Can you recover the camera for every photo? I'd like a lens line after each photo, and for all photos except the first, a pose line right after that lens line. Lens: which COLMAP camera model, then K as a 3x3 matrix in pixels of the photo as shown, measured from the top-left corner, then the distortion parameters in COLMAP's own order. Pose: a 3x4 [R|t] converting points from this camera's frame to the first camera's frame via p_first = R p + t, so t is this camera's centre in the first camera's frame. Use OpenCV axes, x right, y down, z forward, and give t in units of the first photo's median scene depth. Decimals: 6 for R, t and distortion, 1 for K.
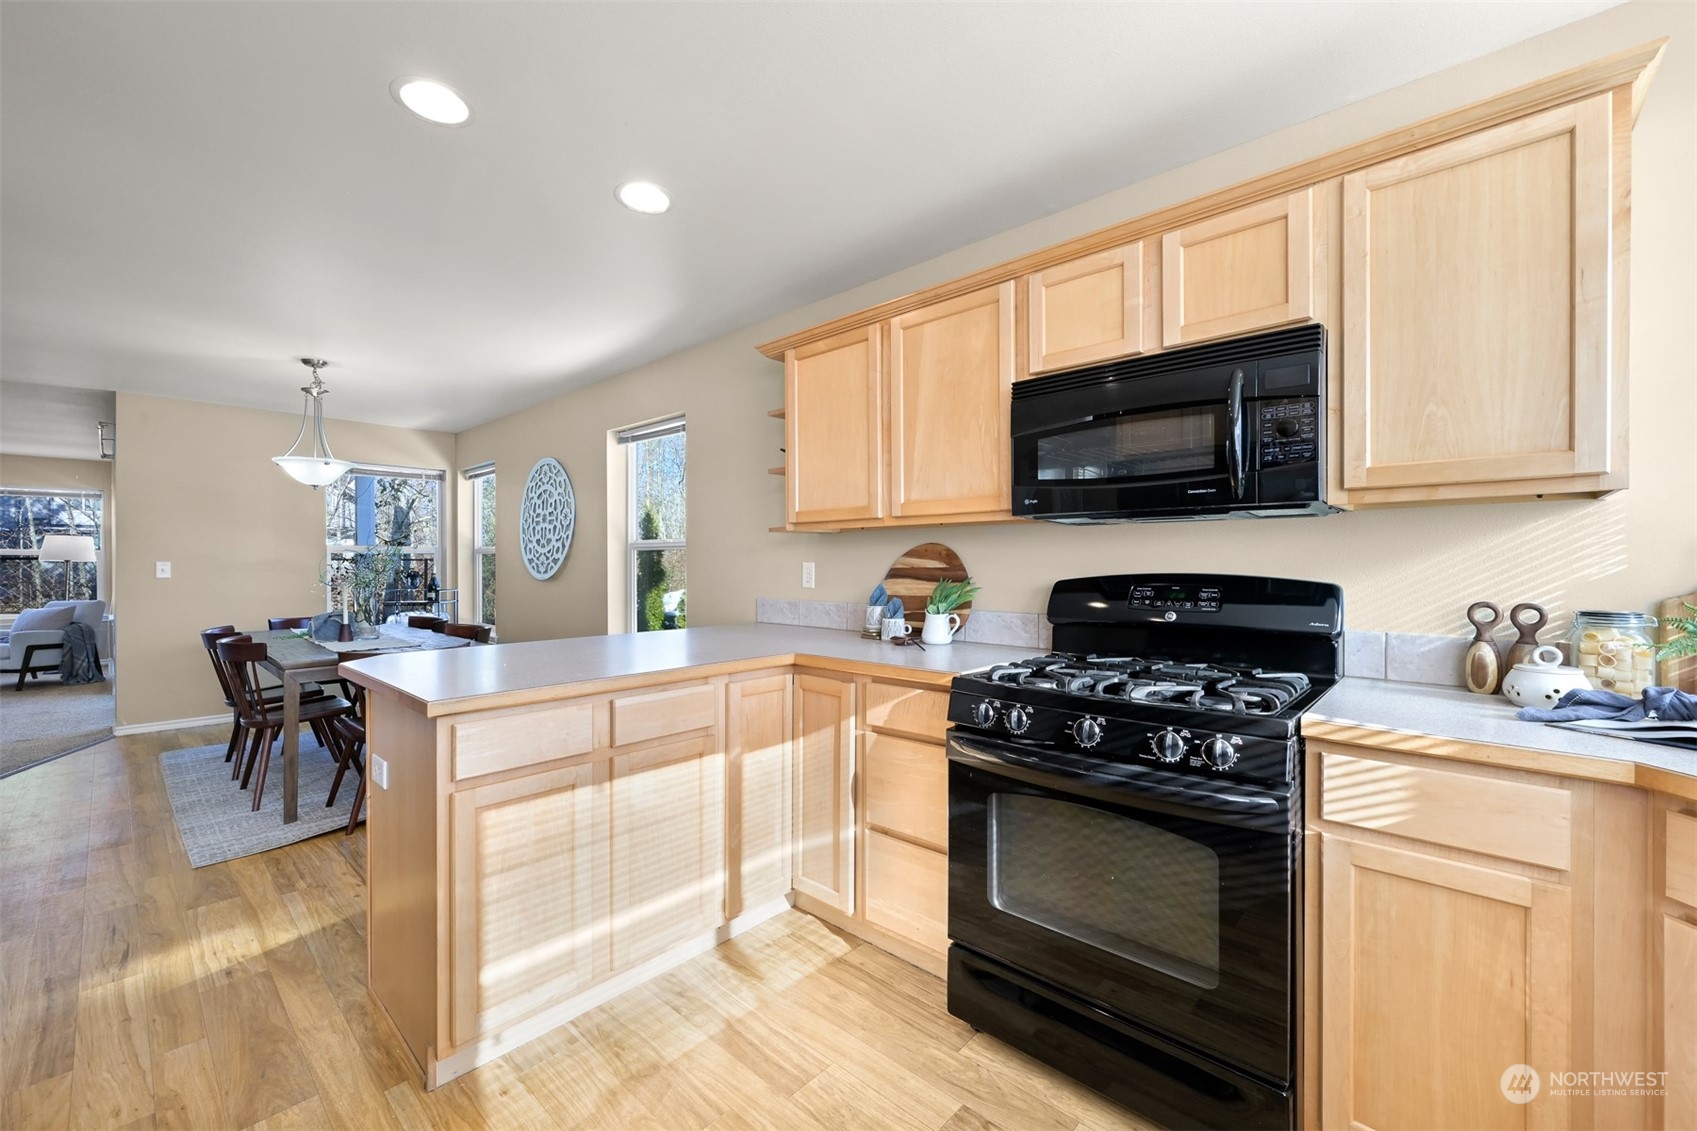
lens RADIAL K [[669.8, 0, 841.6], [0, 669.8, 561.0], [0, 0, 1]] dist [0.000005, -0.000033]
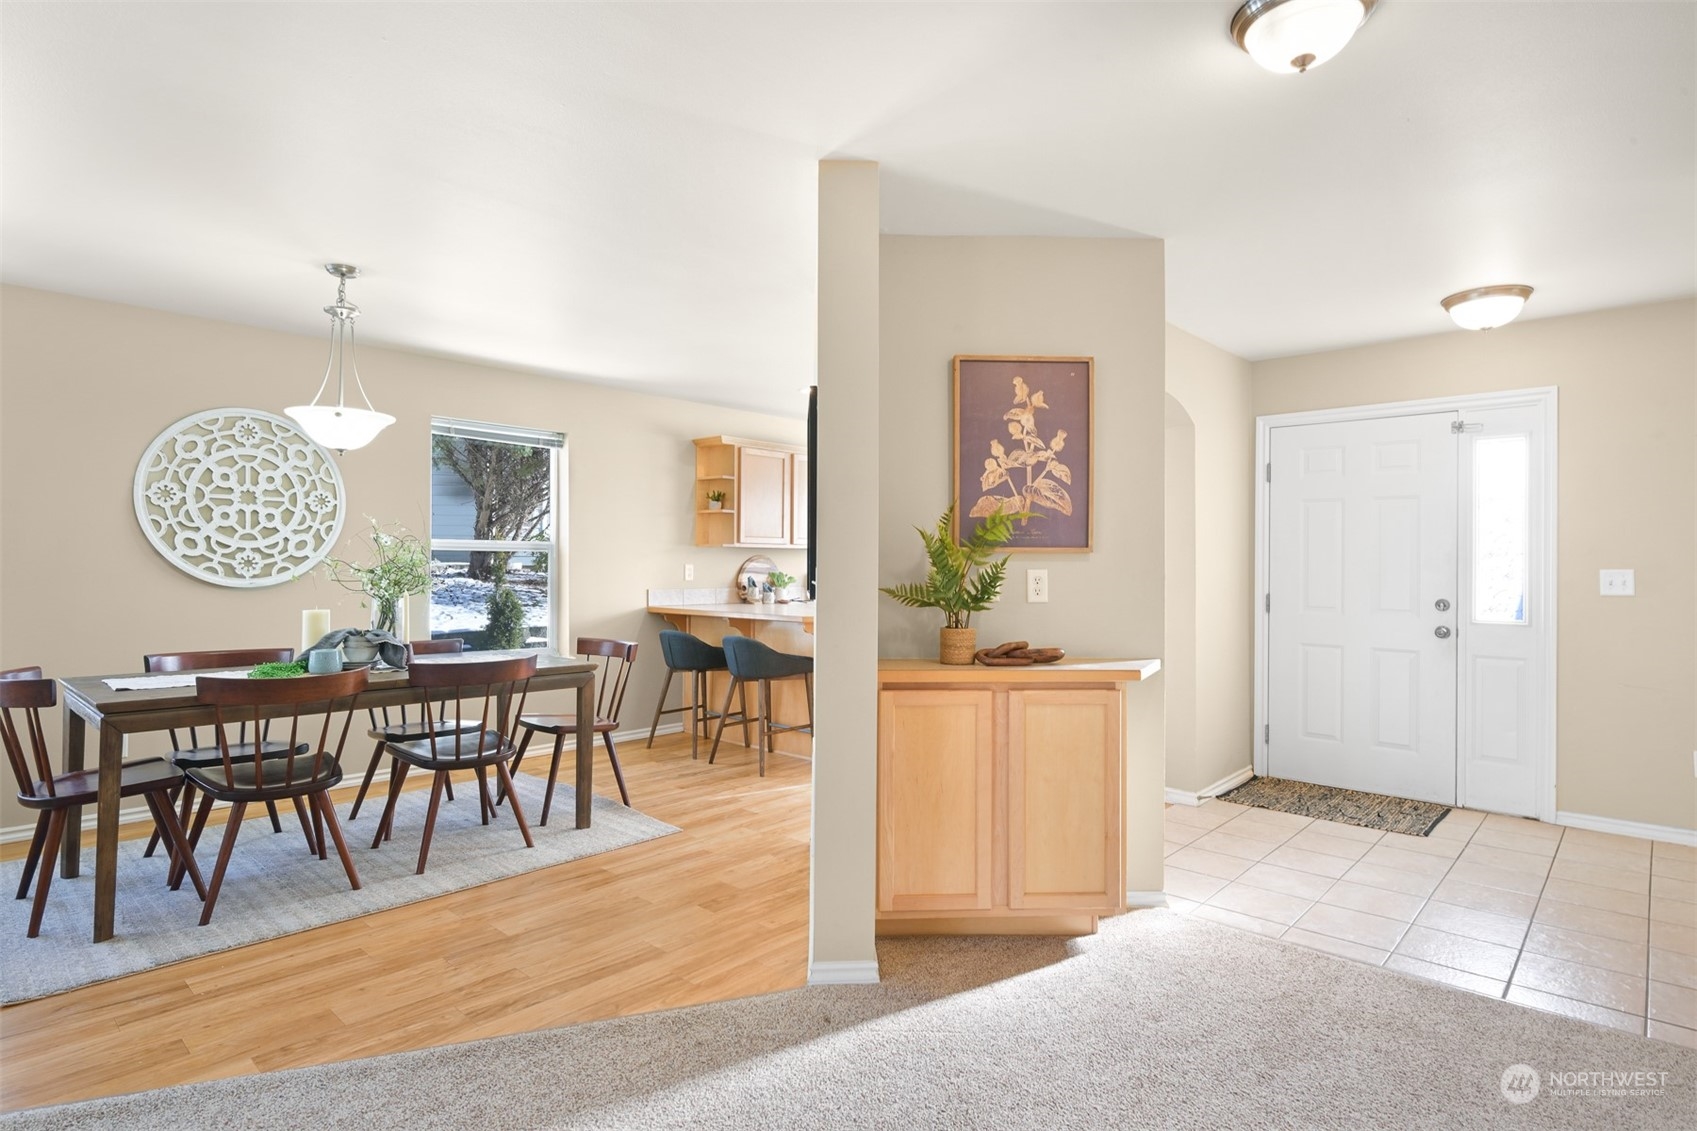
lens RADIAL K [[881.4, 0, 850.1], [0, 881.4, 556.3], [0, 0, 1]] dist [0.004391, 0.000025]
pose [[0.007111, 0.010085, 0.999924, -3.316251], [-0.009164, 0.999908, -0.010019, 0.001571], [-0.999933, -0.009092, 0.007203, 0.937710]]
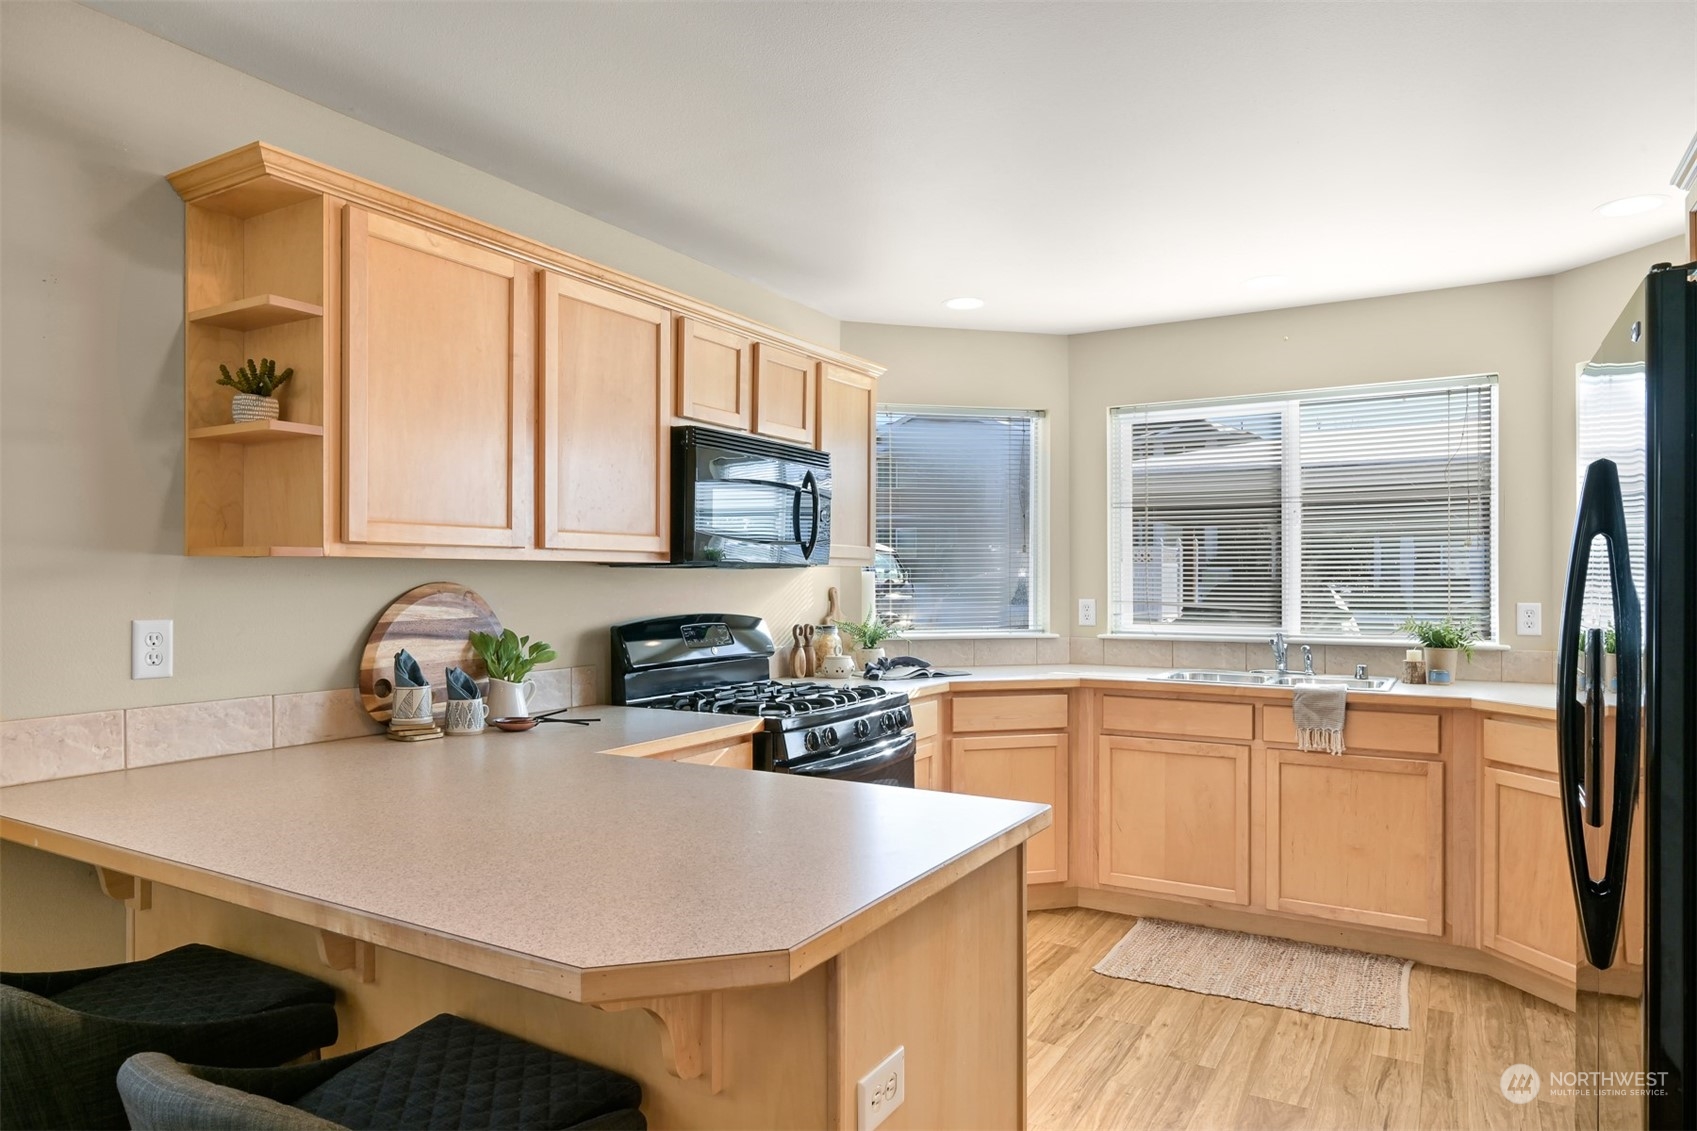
lens RADIAL K [[1031.9, 0, 840.9], [0, 1031.9, 581.5], [0, 0, 1]] dist [0.004906, 0.004714]
pose [[-0.195890, 0.000274, 0.980626, -1.252275], [-0.001769, 0.999998, -0.000632, -0.035872], [-0.980624, -0.001859, -0.195890, 1.071594]]
